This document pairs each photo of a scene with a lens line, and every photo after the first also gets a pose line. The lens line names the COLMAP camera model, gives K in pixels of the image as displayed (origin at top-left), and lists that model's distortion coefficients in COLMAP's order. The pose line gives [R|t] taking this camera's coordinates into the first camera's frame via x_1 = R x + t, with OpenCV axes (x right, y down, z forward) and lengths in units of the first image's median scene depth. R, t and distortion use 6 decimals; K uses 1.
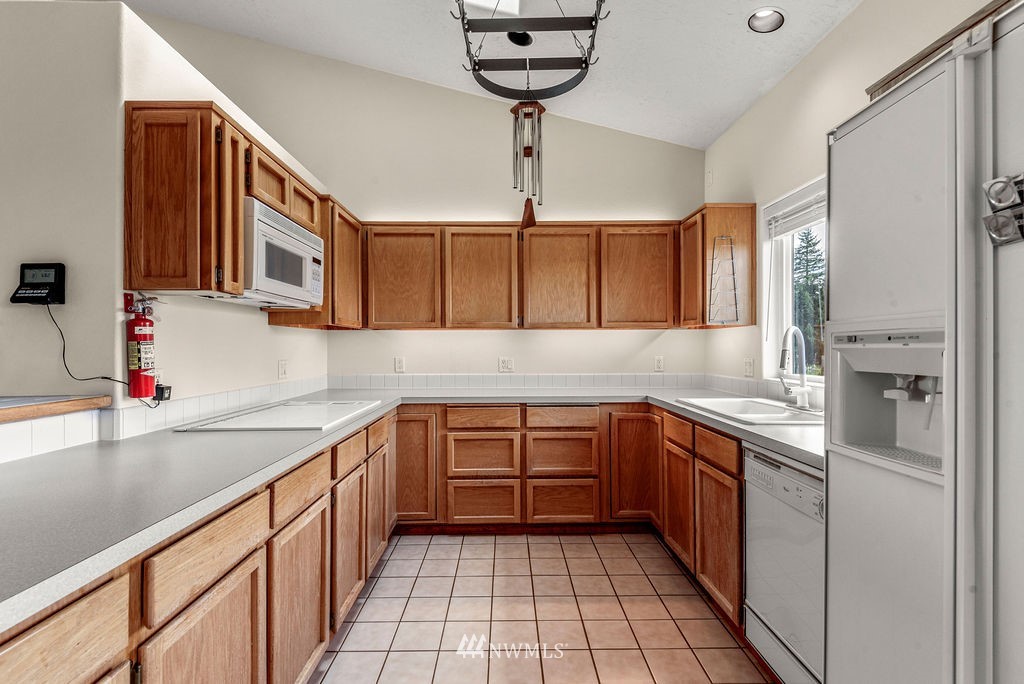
lens RADIAL K [[466.1, 0, 509.2], [0, 466.1, 344.4], [0, 0, 1]] dist [0.007061, -0.003590]
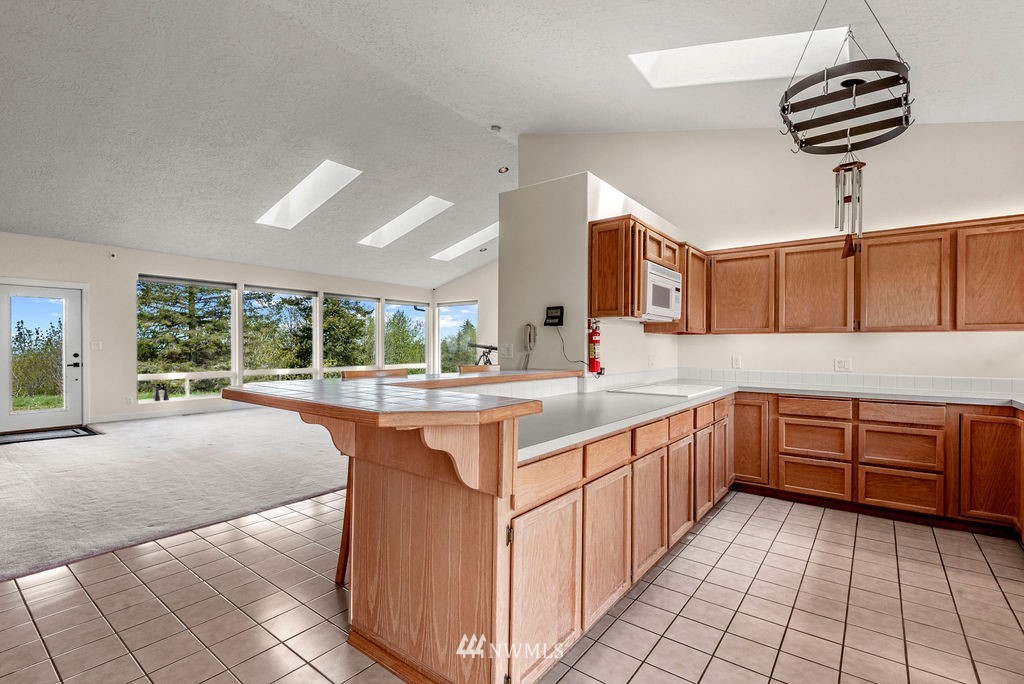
lens RADIAL K [[466.1, 0, 508.5], [0, 466.1, 347.3], [0, 0, 1]] dist [0.007061, -0.003590]
pose [[0.778954, 0.008171, -0.627028, 0.087599], [-0.004674, 0.999963, 0.007224, -0.002232], [0.627064, -0.002697, 0.778963, -0.434749]]
